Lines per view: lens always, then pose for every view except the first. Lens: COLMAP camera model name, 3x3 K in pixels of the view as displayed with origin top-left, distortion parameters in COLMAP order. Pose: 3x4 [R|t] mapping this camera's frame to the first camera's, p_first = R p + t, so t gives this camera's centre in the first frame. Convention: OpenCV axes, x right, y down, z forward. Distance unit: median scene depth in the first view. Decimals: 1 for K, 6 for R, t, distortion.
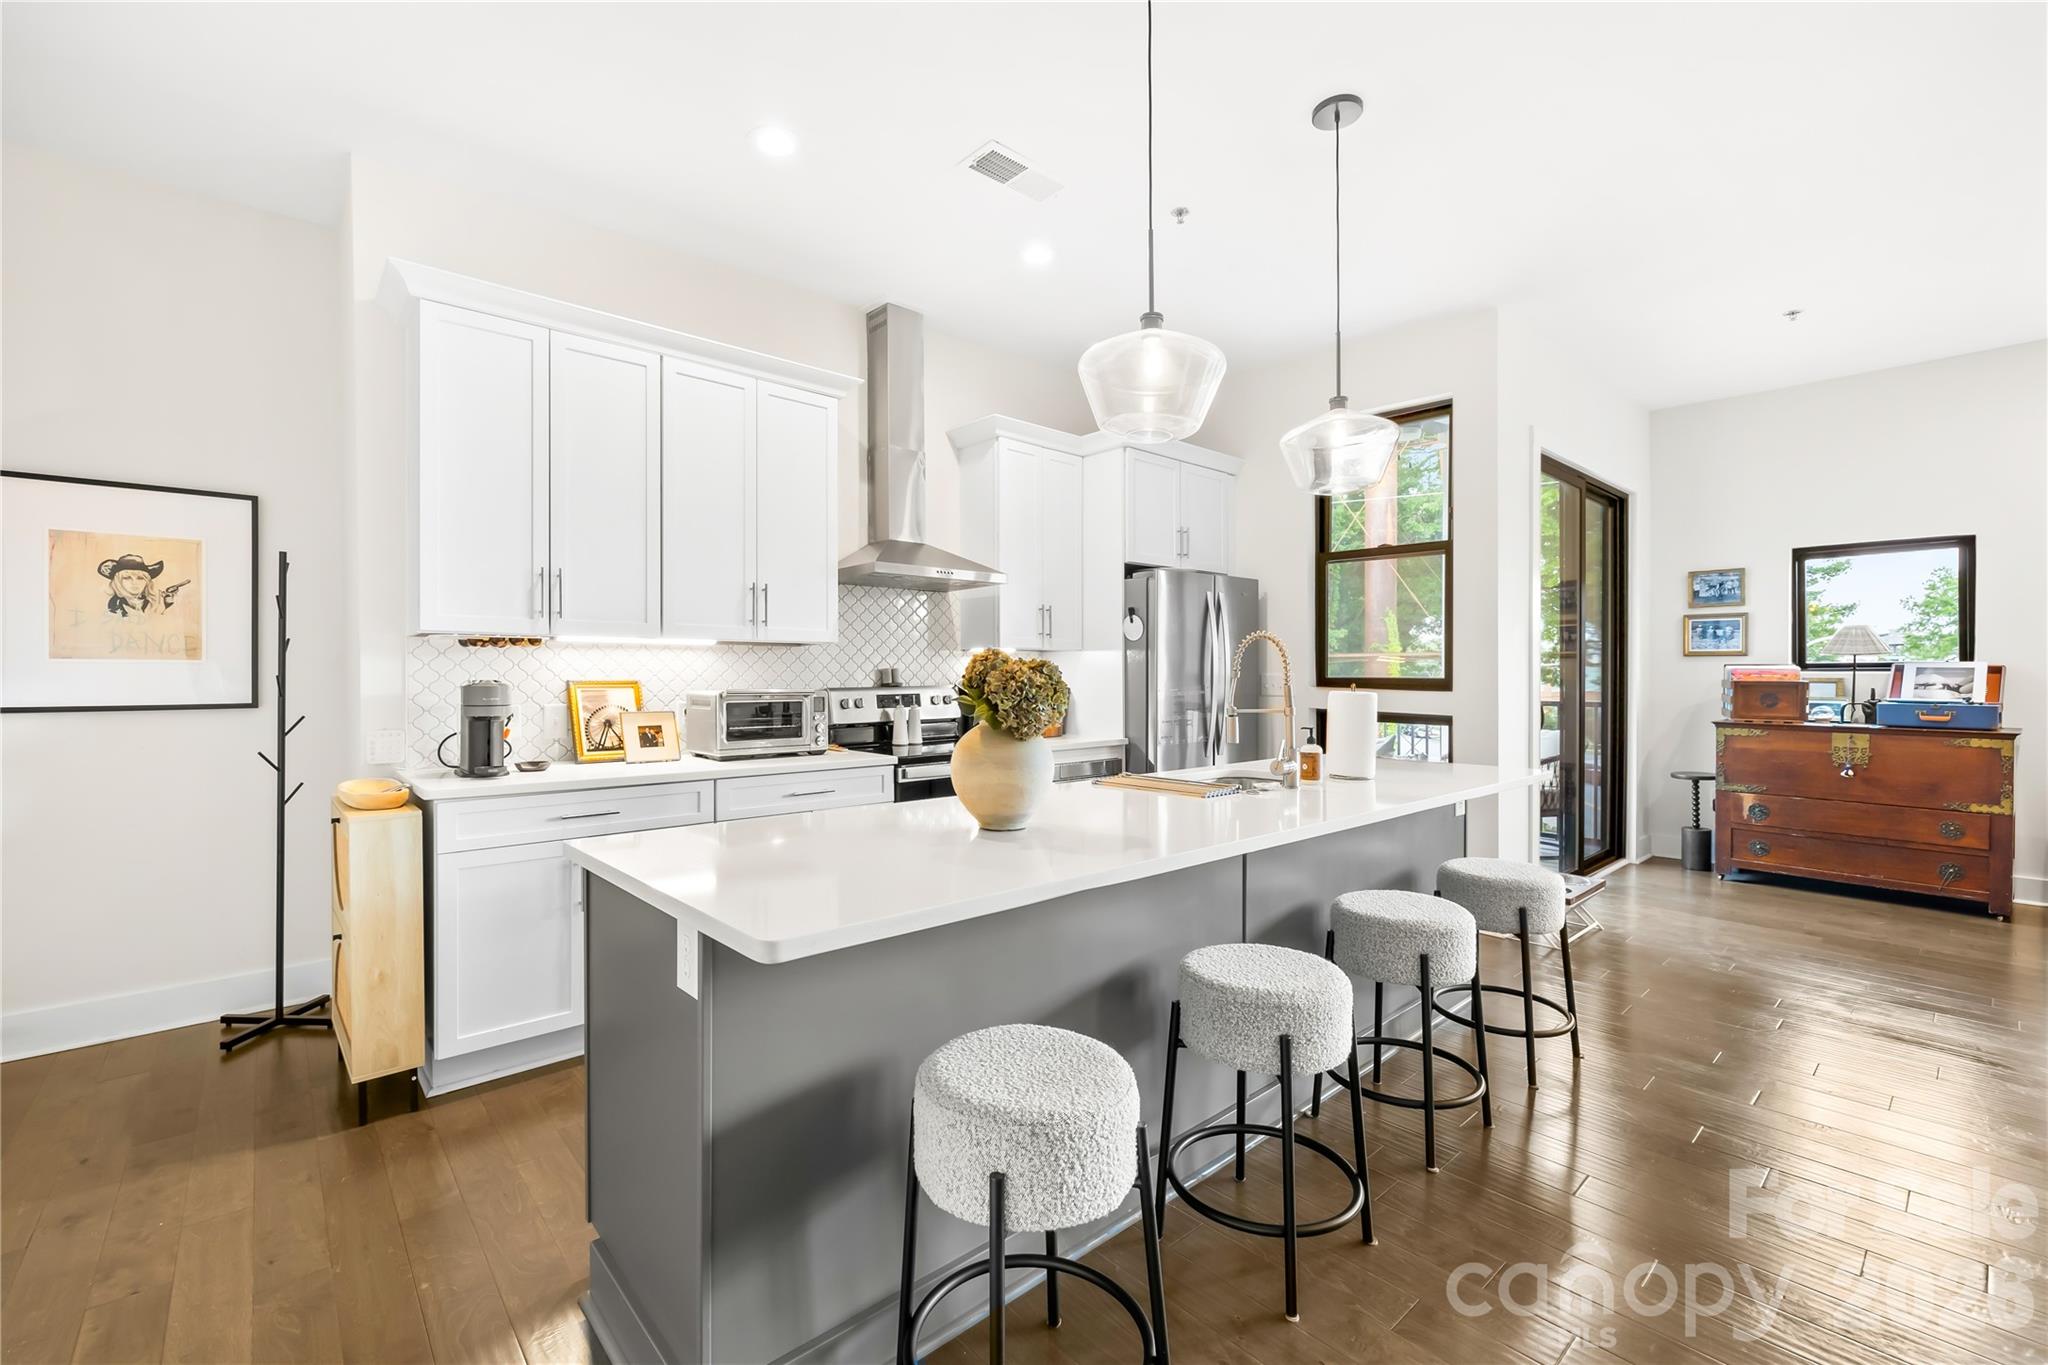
lens RADIAL K [[872.9, 0, 1021.5], [0, 872.9, 669.9], [0, 0, 1]] dist [0.000877, 0.000216]
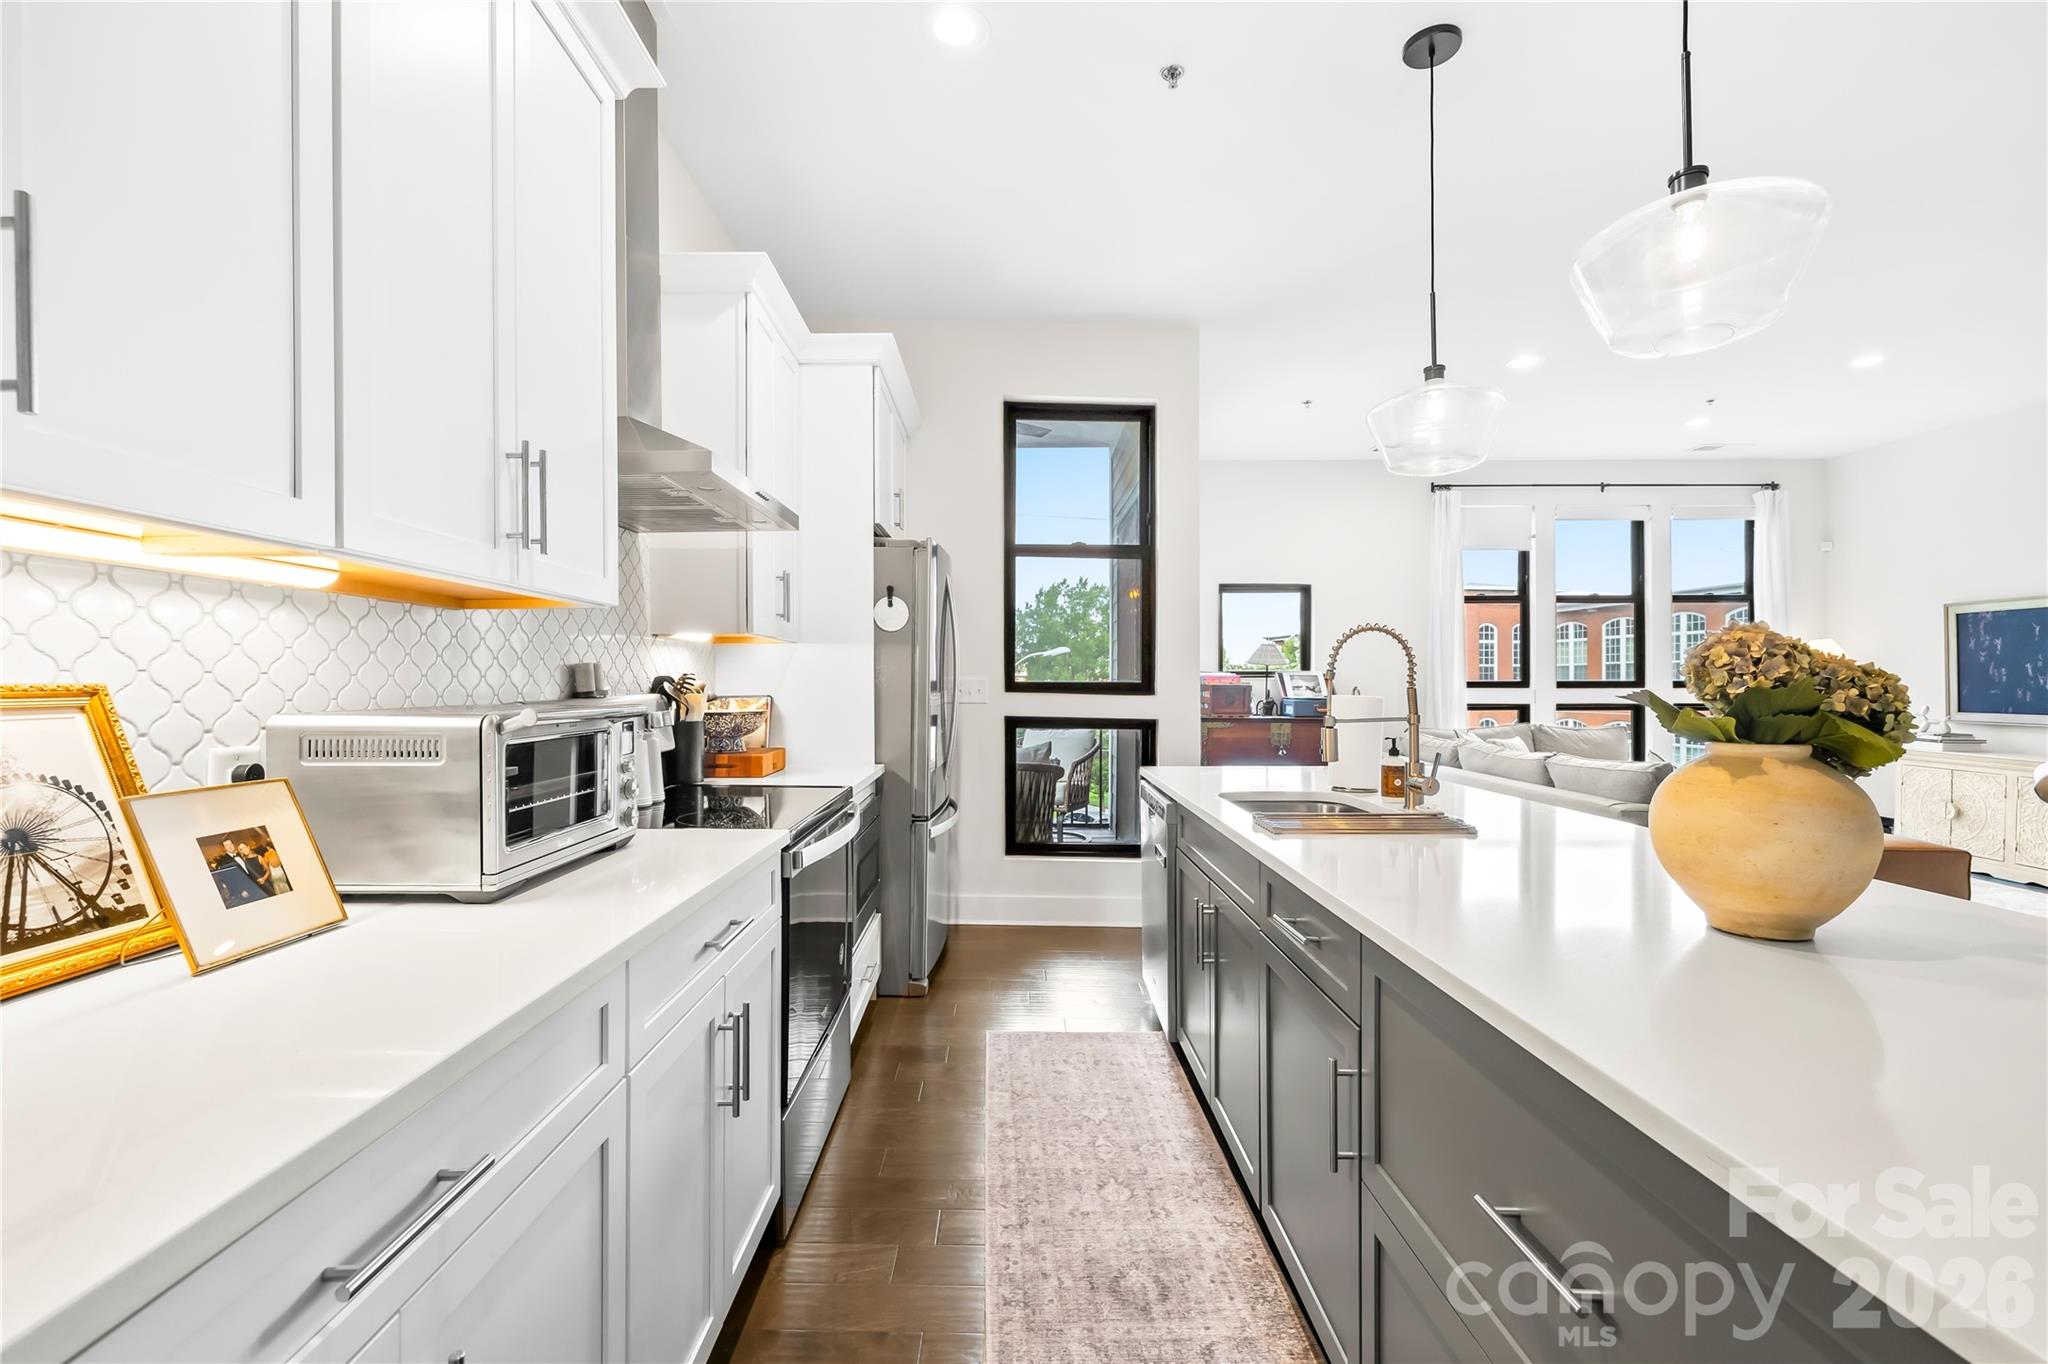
lens RADIAL K [[872.6, 0, 1024.0], [0, 872.6, 682.0], [0, 0, 1]] dist [0.002131, 0.000157]
pose [[0.656795, 0.000173, 0.754069, -0.366505], [-0.003992, 0.999987, 0.003248, 0.006670], [-0.754058, -0.005143, 0.656787, 0.451319]]
